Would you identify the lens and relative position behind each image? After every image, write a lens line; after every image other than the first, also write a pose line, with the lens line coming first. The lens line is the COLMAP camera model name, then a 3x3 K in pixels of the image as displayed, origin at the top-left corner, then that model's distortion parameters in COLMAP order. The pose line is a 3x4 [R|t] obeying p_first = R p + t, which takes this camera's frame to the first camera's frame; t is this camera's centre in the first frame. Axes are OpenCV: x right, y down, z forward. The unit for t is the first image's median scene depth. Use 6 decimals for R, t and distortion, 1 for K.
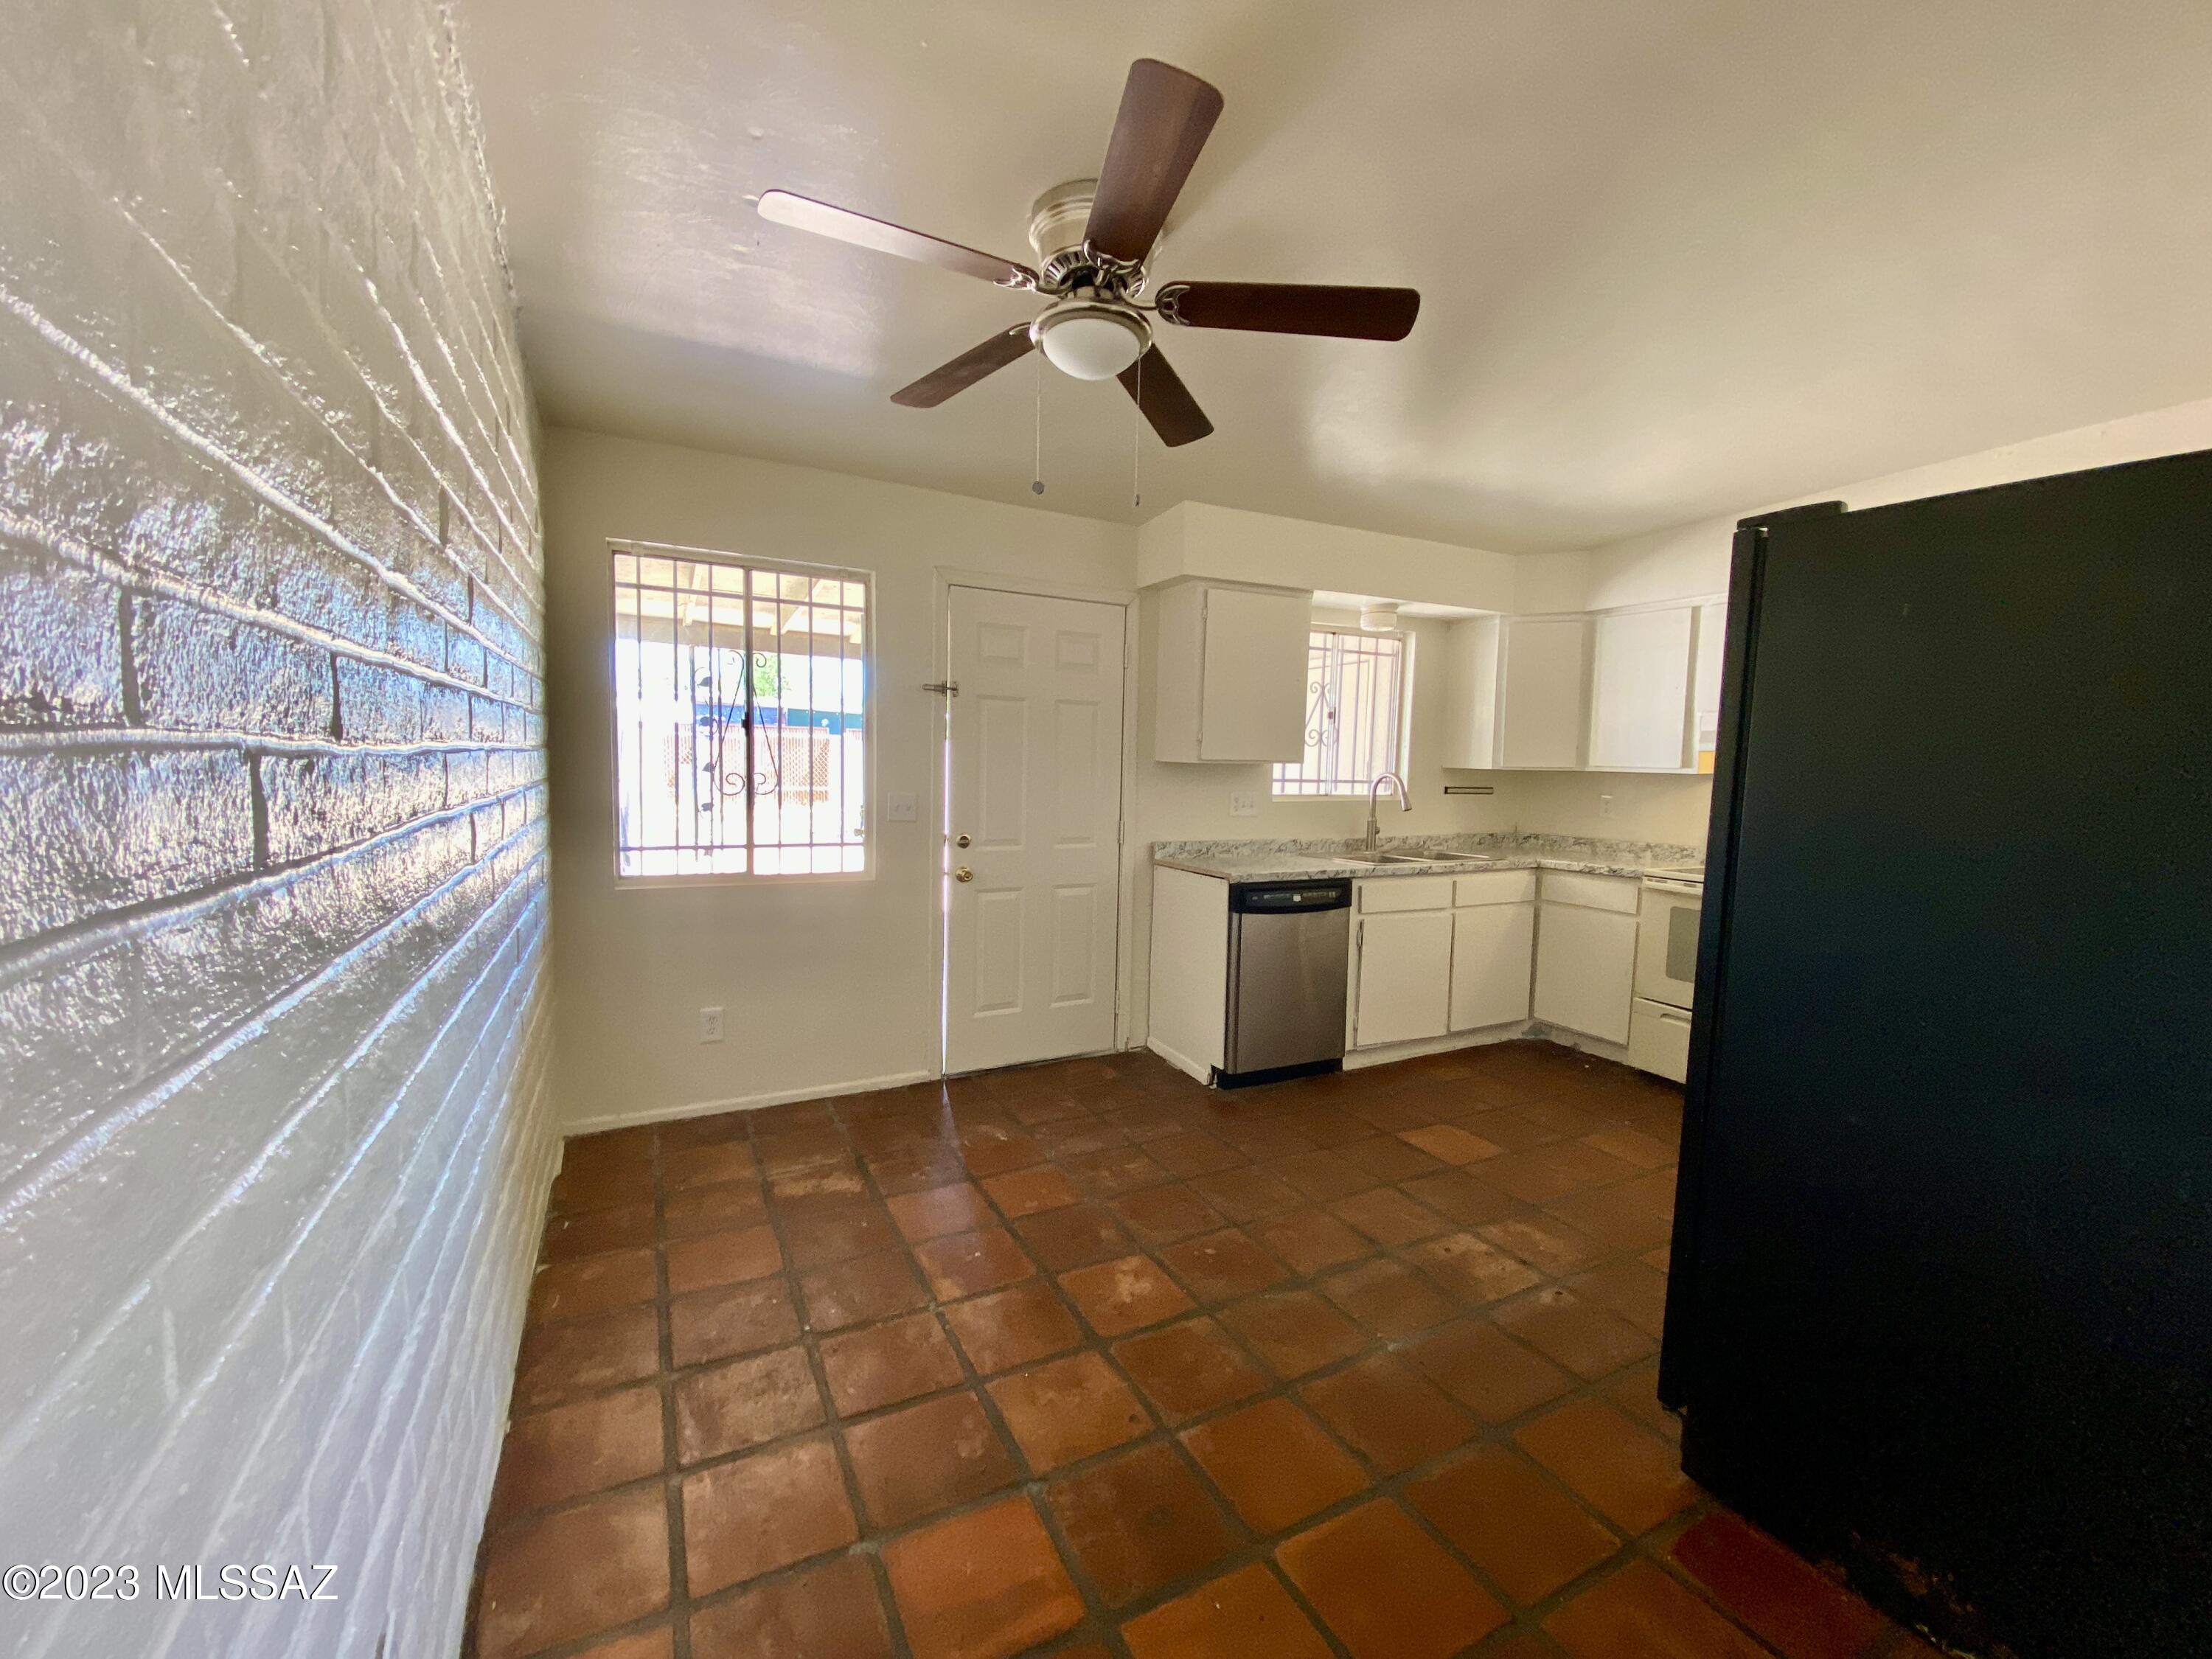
lens RADIAL K [[889.0, 0, 1106.0], [0, 889.0, 829.5], [0, 0, 1]] dist [0.002375, -0.014228]
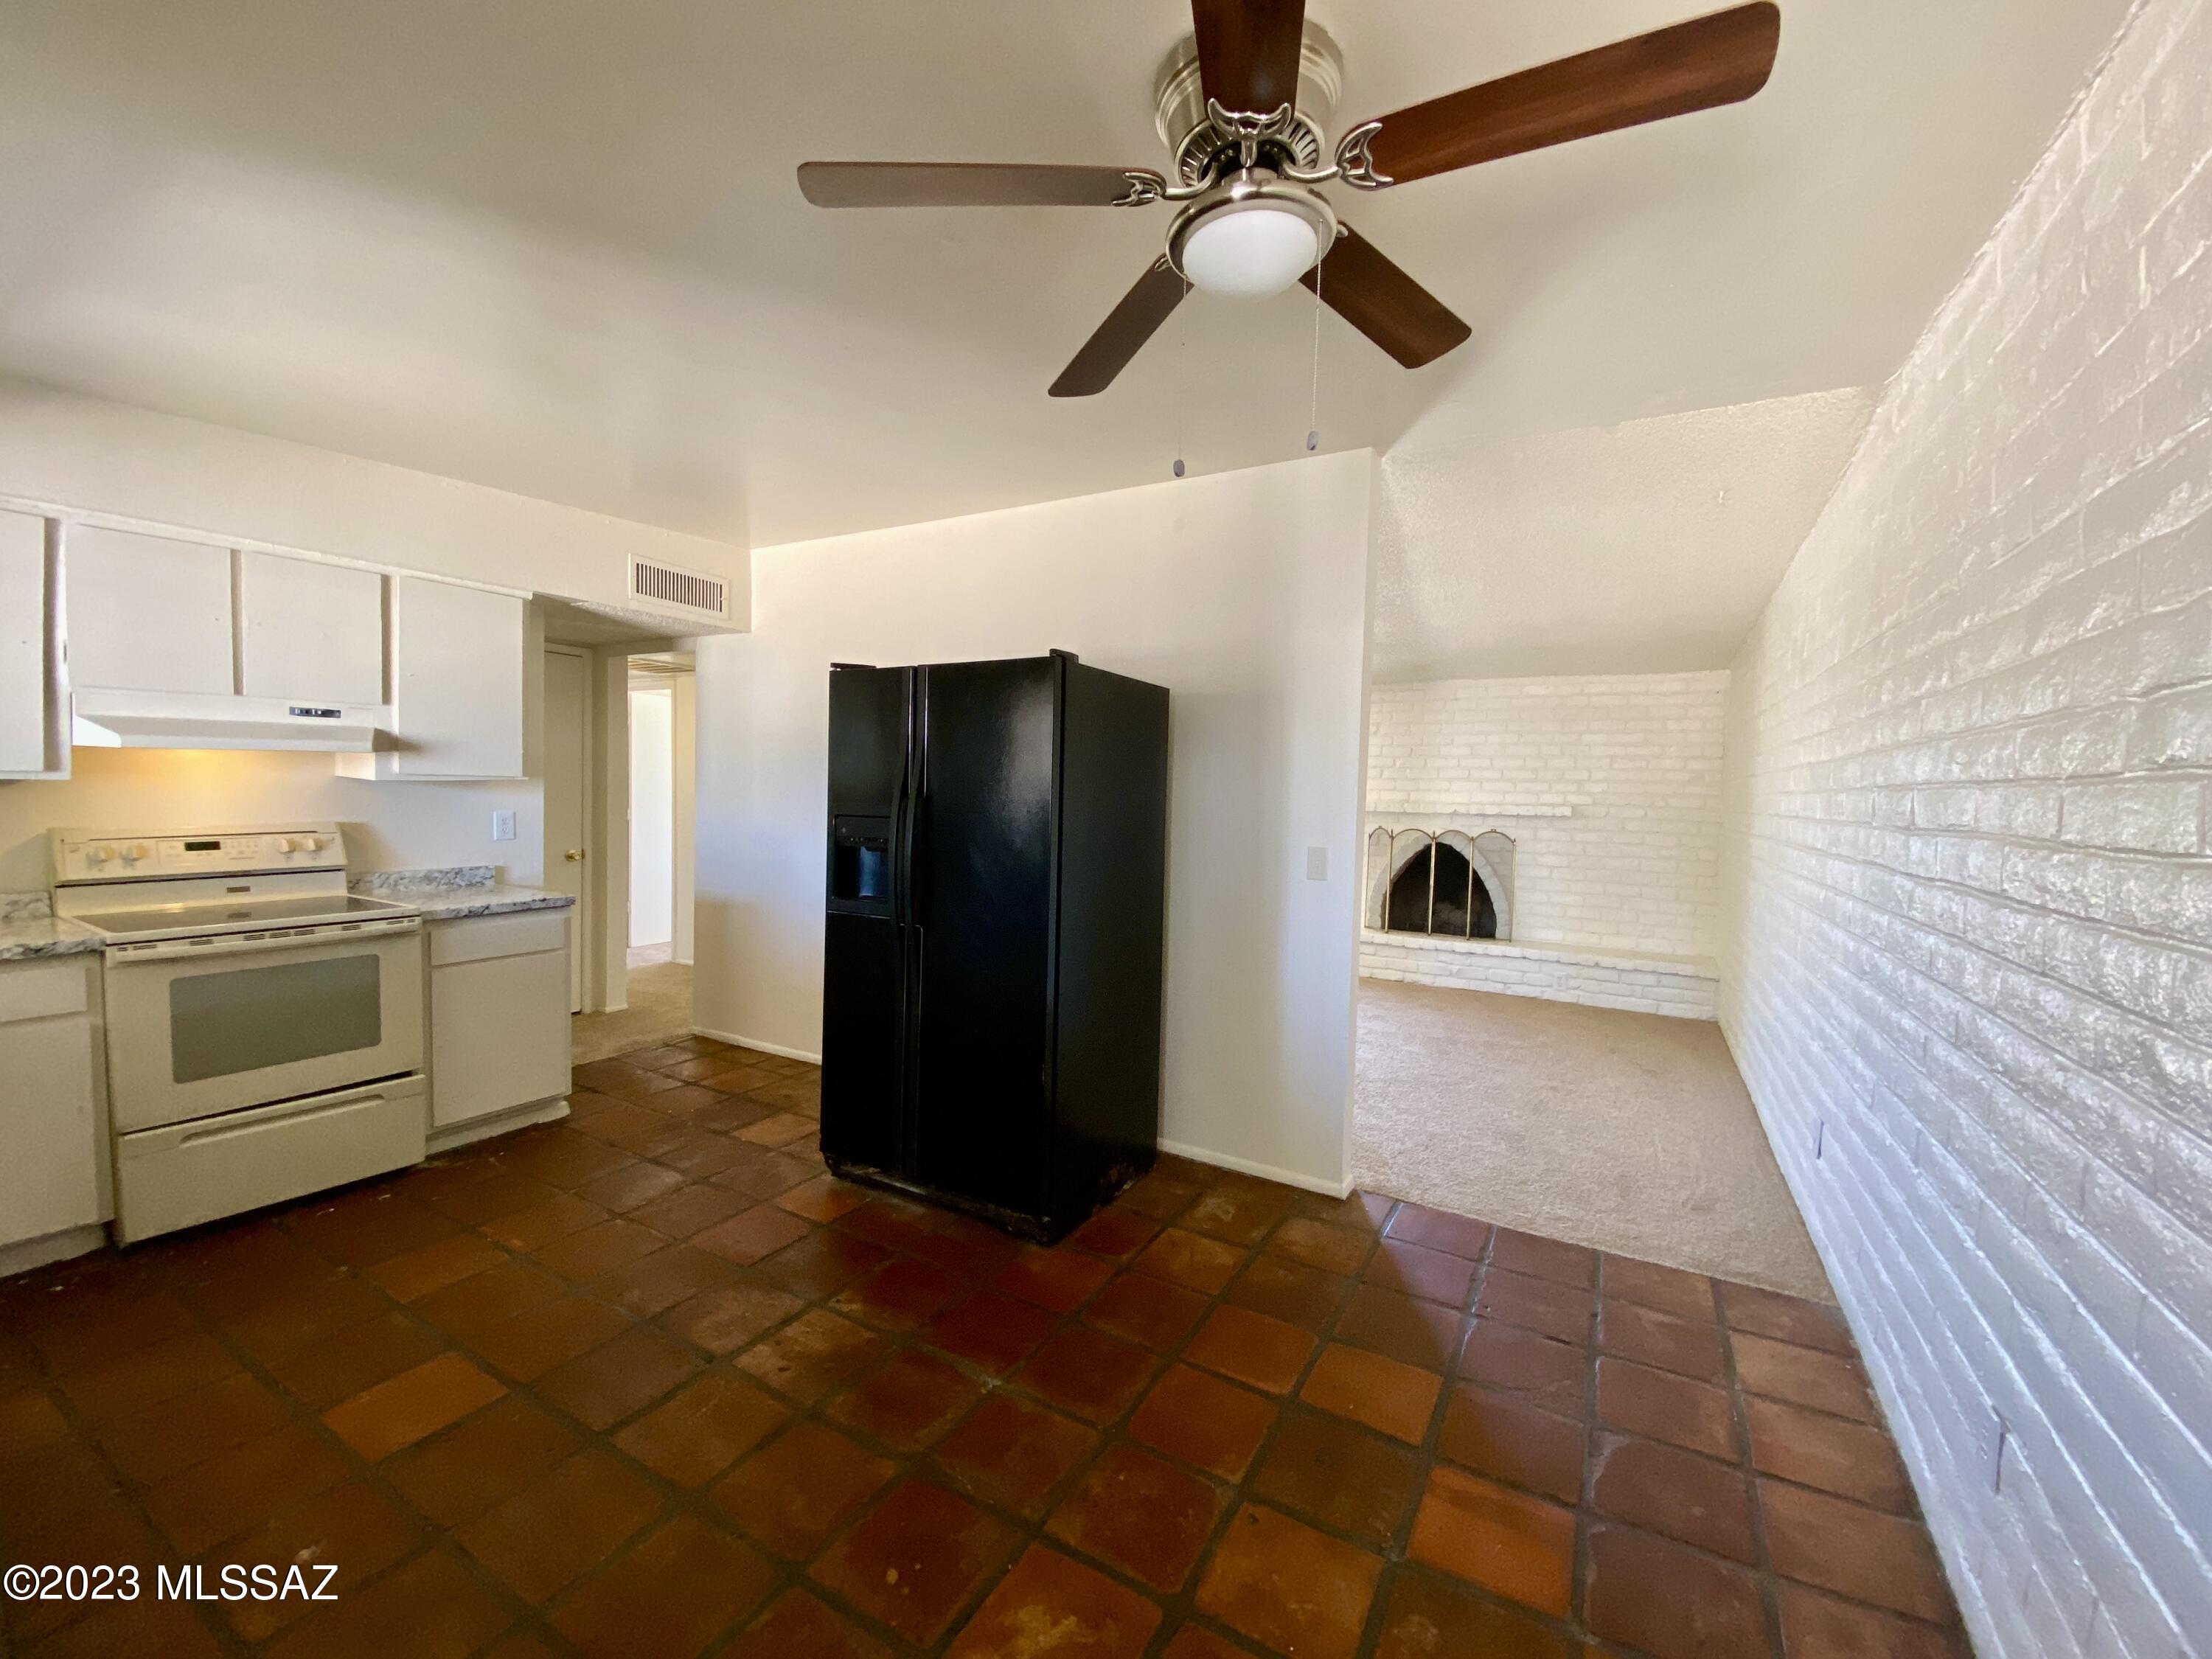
lens RADIAL K [[898.9, 0, 1092.0], [0, 898.9, 832.3], [0, 0, 1]] dist [0.030122, -0.026117]
pose [[-0.528885, -0.075691, 0.845311, -0.300796], [0.026867, 0.994023, 0.105817, -0.077967], [-0.848268, 0.078676, -0.523690, 0.755556]]
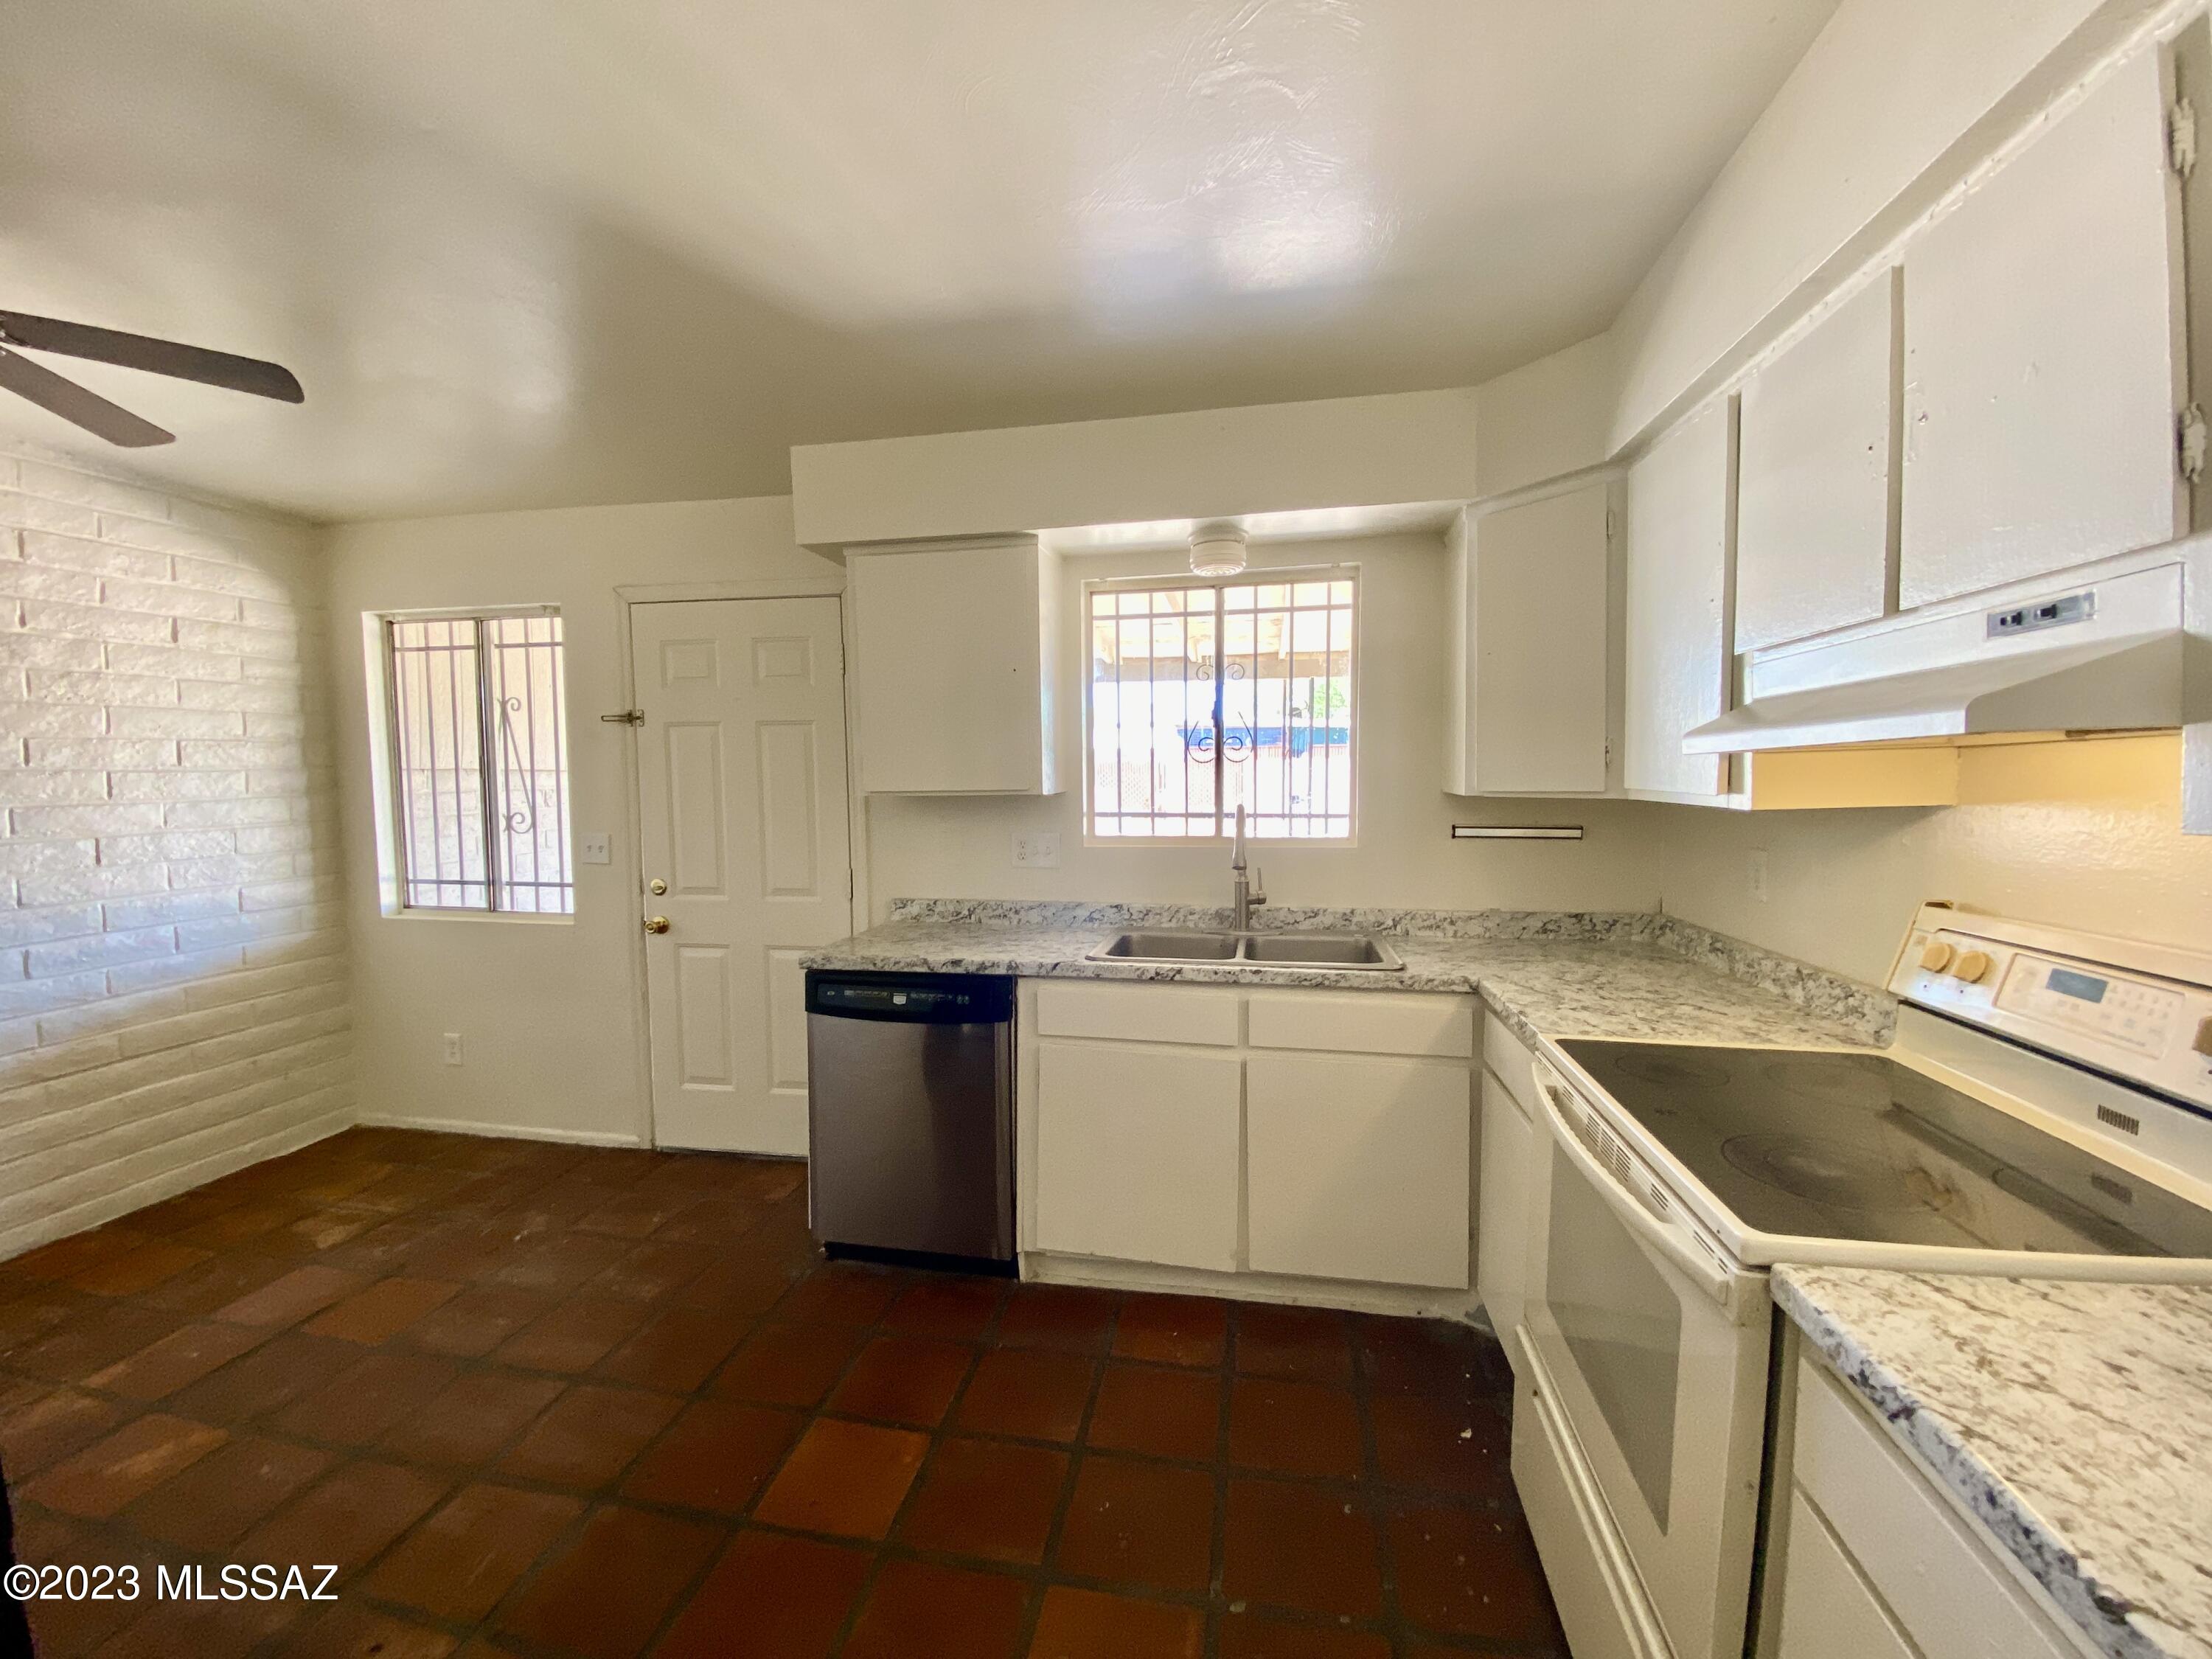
lens RADIAL K [[889.0, 0, 1106.0], [0, 889.0, 829.5], [0, 0, 1]] dist [0.002375, -0.014228]
pose [[0.795693, 0.012509, -0.605571, 0.712517], [-0.024183, 0.999646, -0.011127, -0.044149], [0.605217, 0.023498, 0.795714, 0.540624]]
